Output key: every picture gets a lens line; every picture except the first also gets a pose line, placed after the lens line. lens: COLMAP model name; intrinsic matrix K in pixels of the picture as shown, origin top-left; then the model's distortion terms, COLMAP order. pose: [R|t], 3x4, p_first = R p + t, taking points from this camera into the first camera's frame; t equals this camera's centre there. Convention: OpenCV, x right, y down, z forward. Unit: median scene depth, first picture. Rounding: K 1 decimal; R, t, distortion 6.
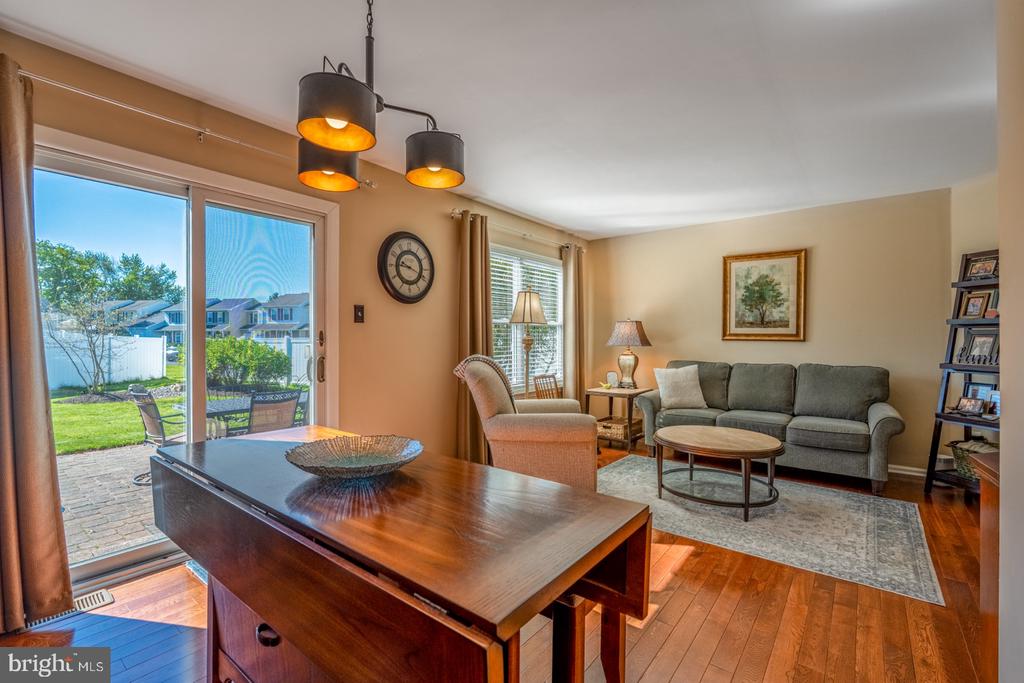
lens RADIAL K [[449.4, 0, 508.5], [0, 449.4, 342.3], [0, 0, 1]] dist [-0.003667, 0.000900]
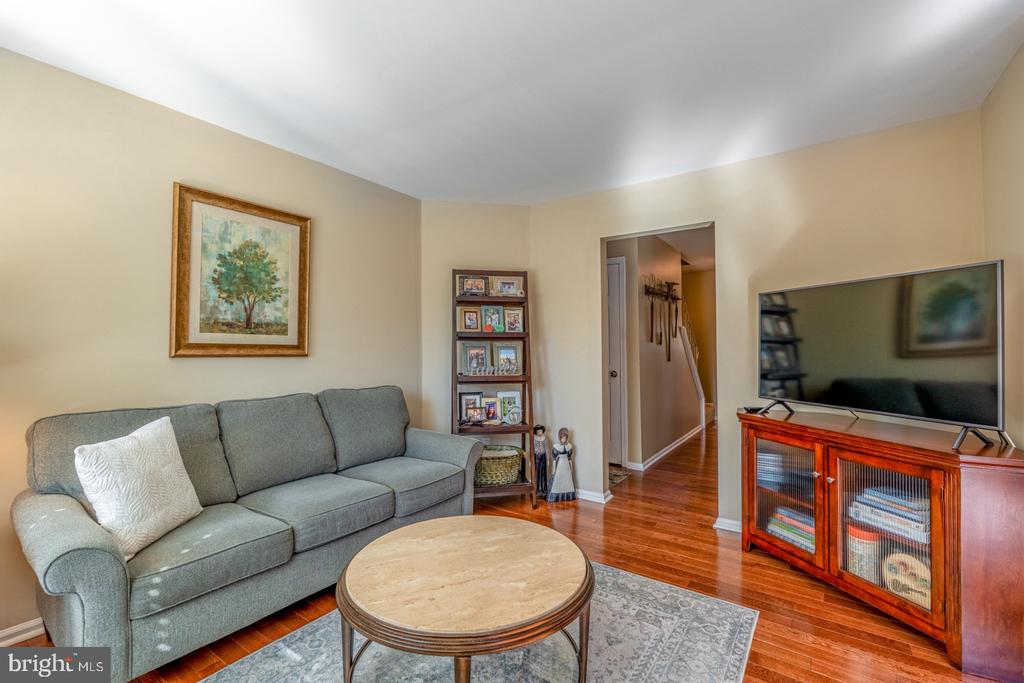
lens RADIAL K [[449.4, 0, 514.4], [0, 449.4, 340.9], [0, 0, 1]] dist [-0.003667, 0.000900]
pose [[-0.037559, 0.015159, 0.999179, -0.016787], [0.014006, 0.999795, -0.014641, -0.010103], [-0.999196, 0.013444, -0.037763, 0.690207]]
